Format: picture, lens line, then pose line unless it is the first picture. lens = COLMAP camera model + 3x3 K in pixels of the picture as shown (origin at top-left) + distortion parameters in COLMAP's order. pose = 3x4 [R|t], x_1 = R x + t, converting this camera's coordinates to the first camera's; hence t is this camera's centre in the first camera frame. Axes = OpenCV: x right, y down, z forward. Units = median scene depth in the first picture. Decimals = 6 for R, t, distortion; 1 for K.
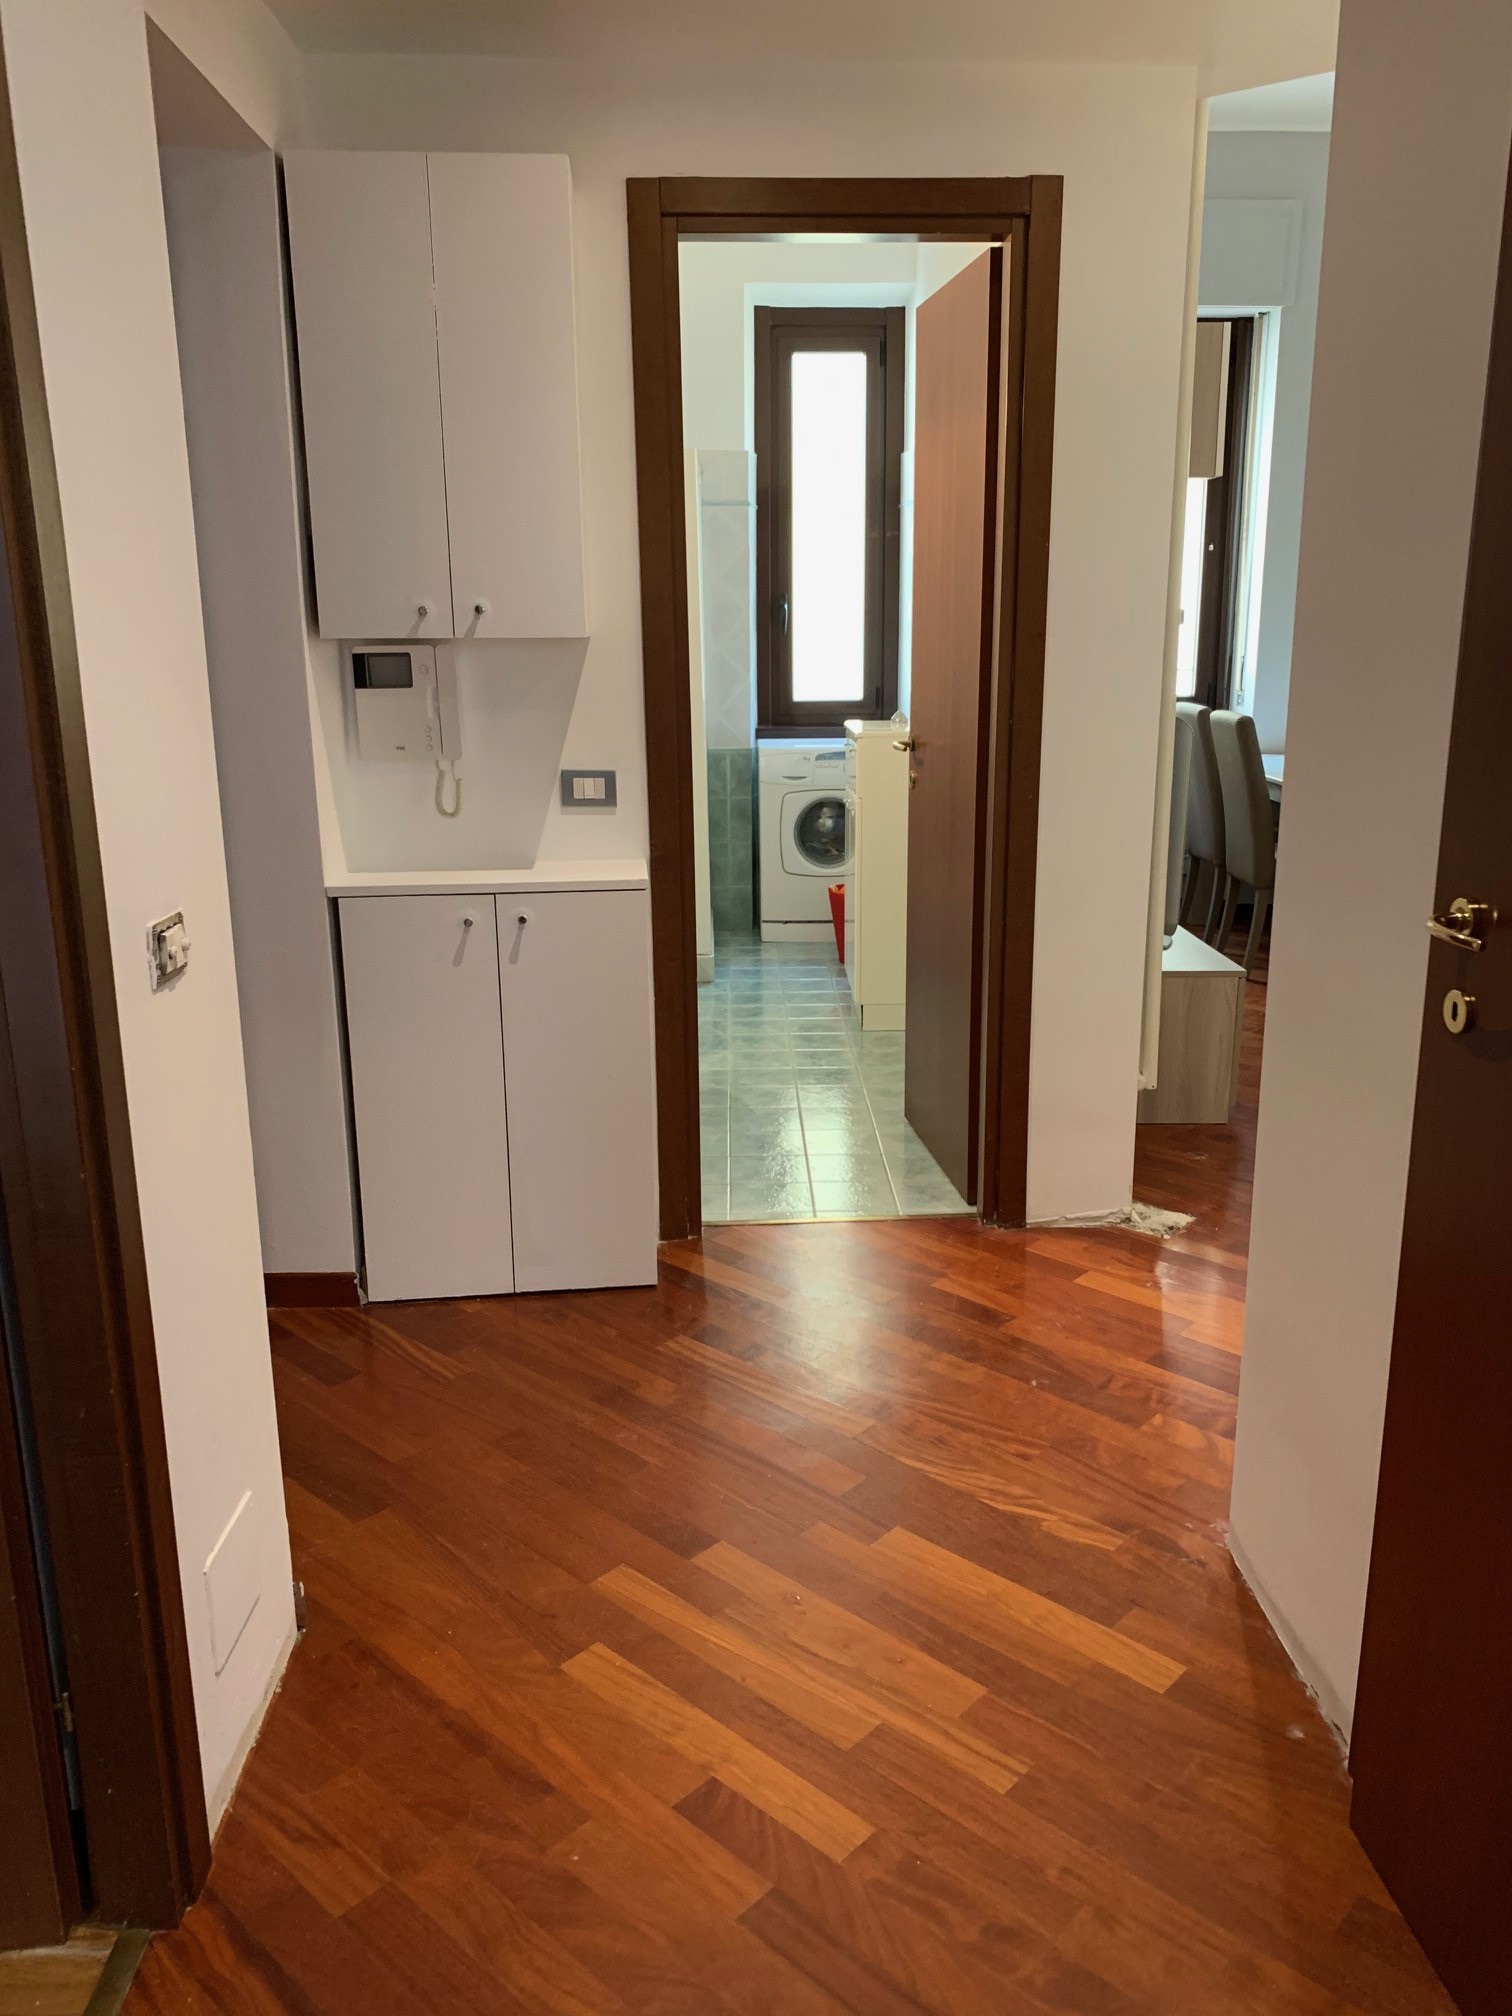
lens RADIAL K [[1522.8, 0, 767.8], [0, 1522.8, 1004.9], [0, 0, 1]] dist [0.042314, -0.057527]
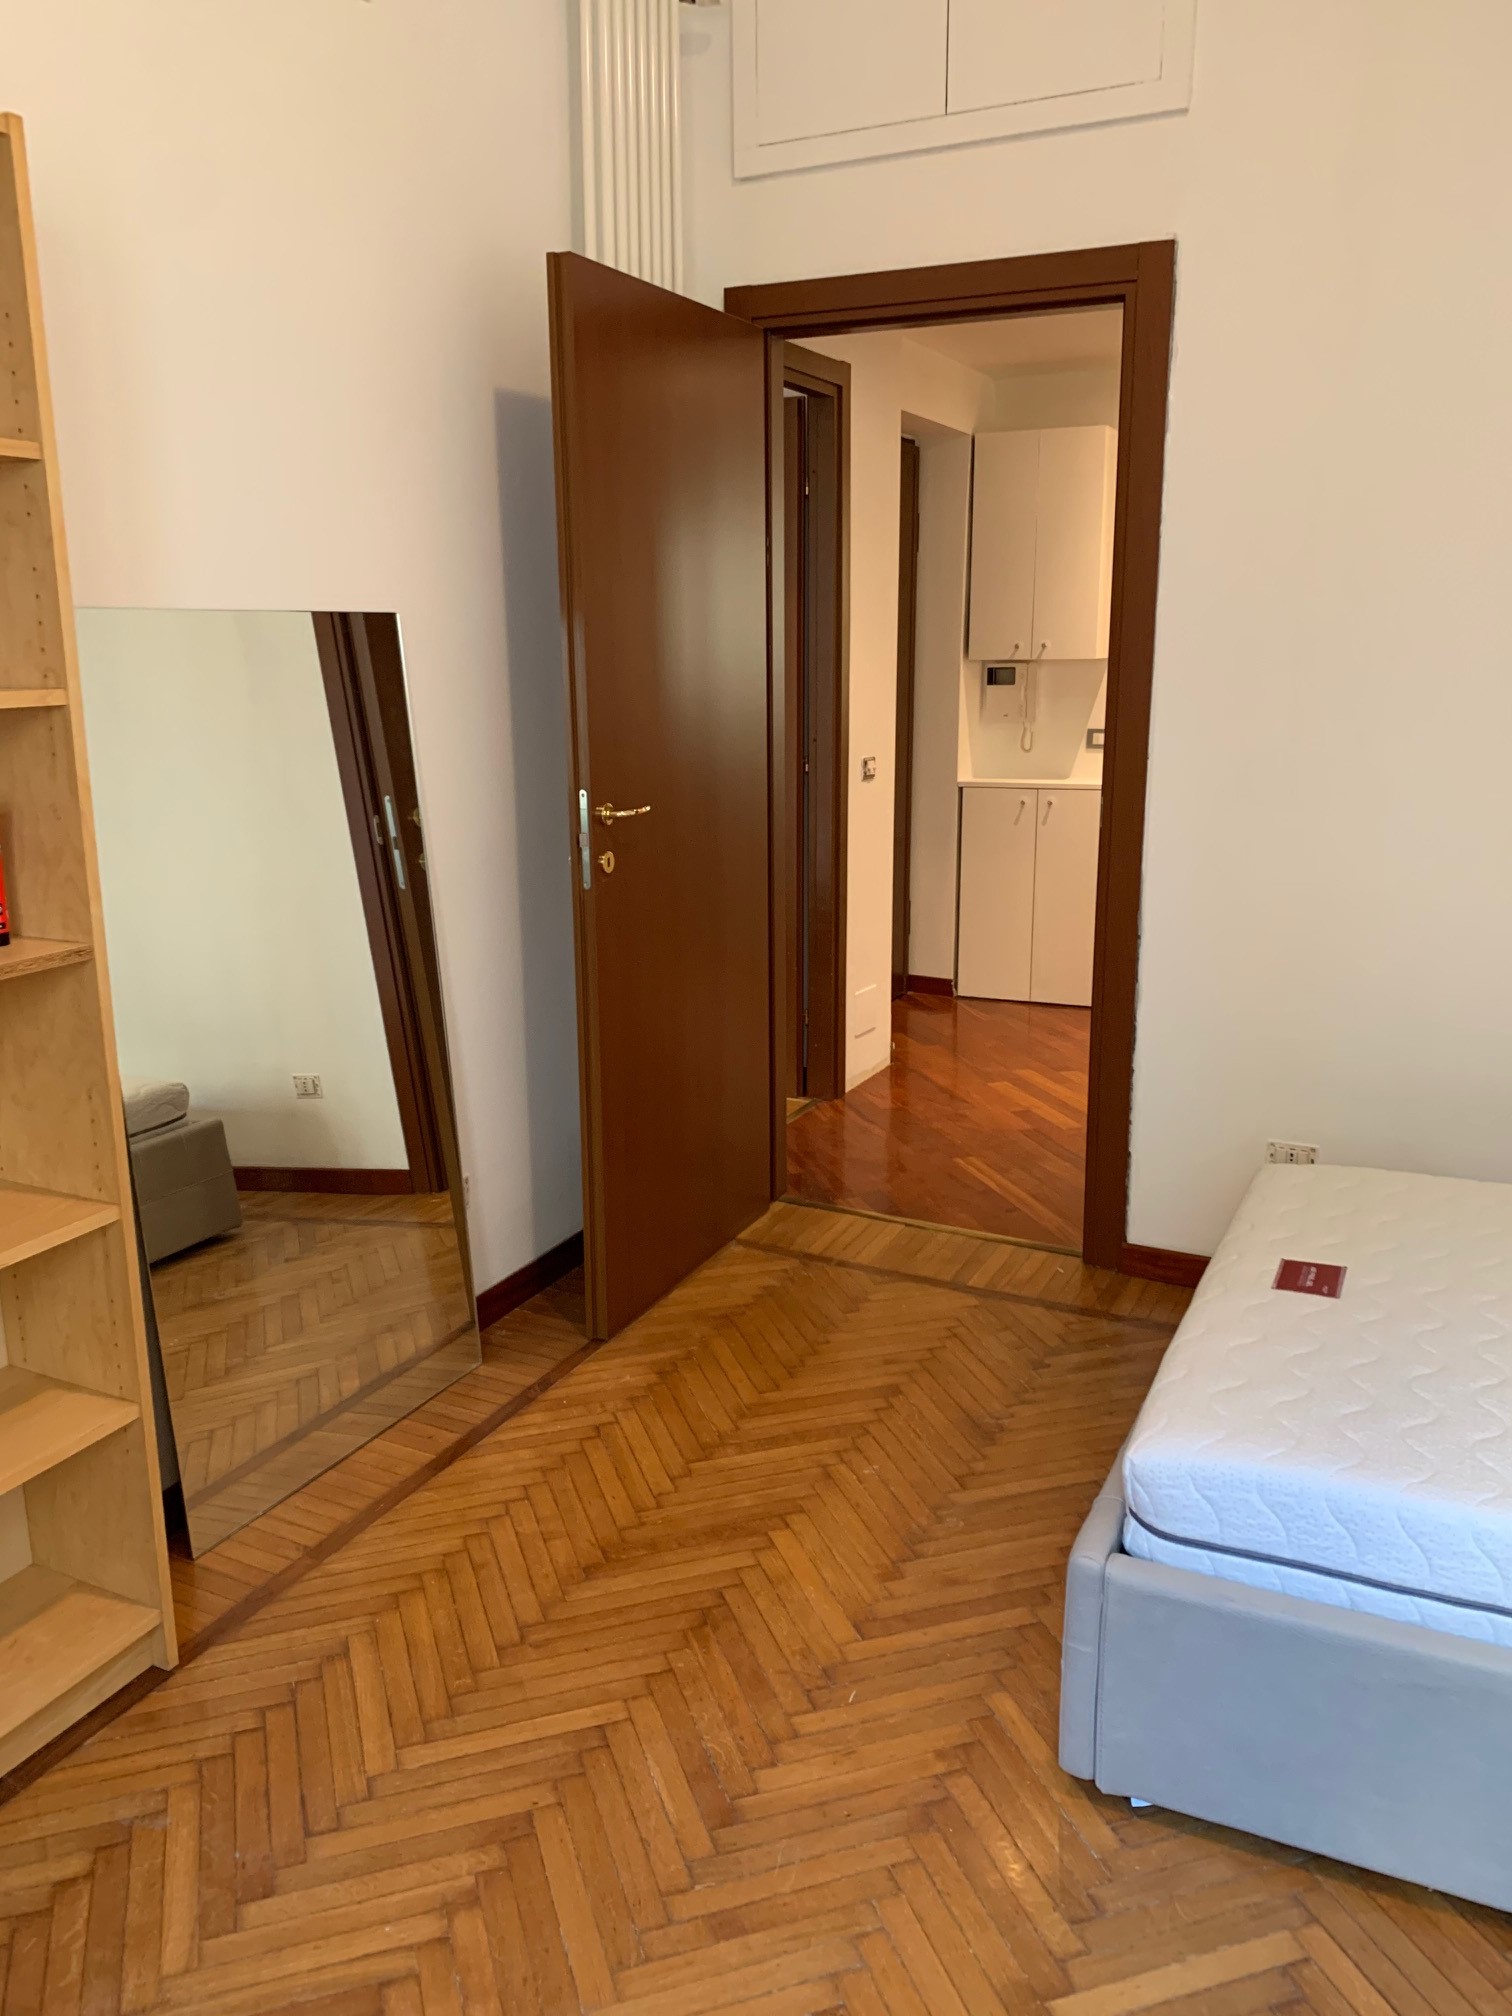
lens RADIAL K [[1522.8, 0, 775.0], [0, 1522.8, 1007.1], [0, 0, 1]] dist [0.042314, -0.057527]
pose [[0.882298, 0.111393, -0.457320, 0.449406], [-0.117549, 0.992953, 0.015077, 0.215122], [0.455777, 0.040455, 0.889174, -0.888364]]
